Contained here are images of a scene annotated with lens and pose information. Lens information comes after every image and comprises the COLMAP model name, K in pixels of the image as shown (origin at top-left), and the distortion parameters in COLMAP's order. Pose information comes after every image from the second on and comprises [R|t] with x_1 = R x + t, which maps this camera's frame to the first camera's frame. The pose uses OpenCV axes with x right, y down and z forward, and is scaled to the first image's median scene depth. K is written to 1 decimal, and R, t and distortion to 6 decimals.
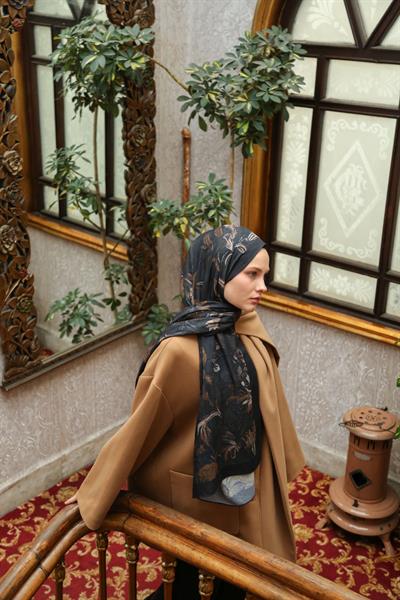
lens RADIAL K [[766.0, 0, 198.3], [0, 766.0, 301.3], [0, 0, 1]] dist [0.132157, 0.000000]
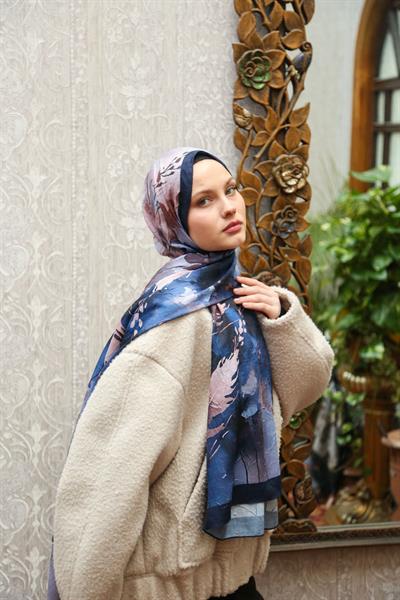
lens RADIAL K [[1011.3, 0, 205.7], [0, 1011.3, 303.6], [0, 0, 1]] dist [0.272225, 0.000000]
pose [[0.754706, 0.069042, -0.652420, 0.223198], [-0.243350, 0.952966, -0.180656, 0.077183], [0.609261, 0.295108, 0.736011, 0.326221]]
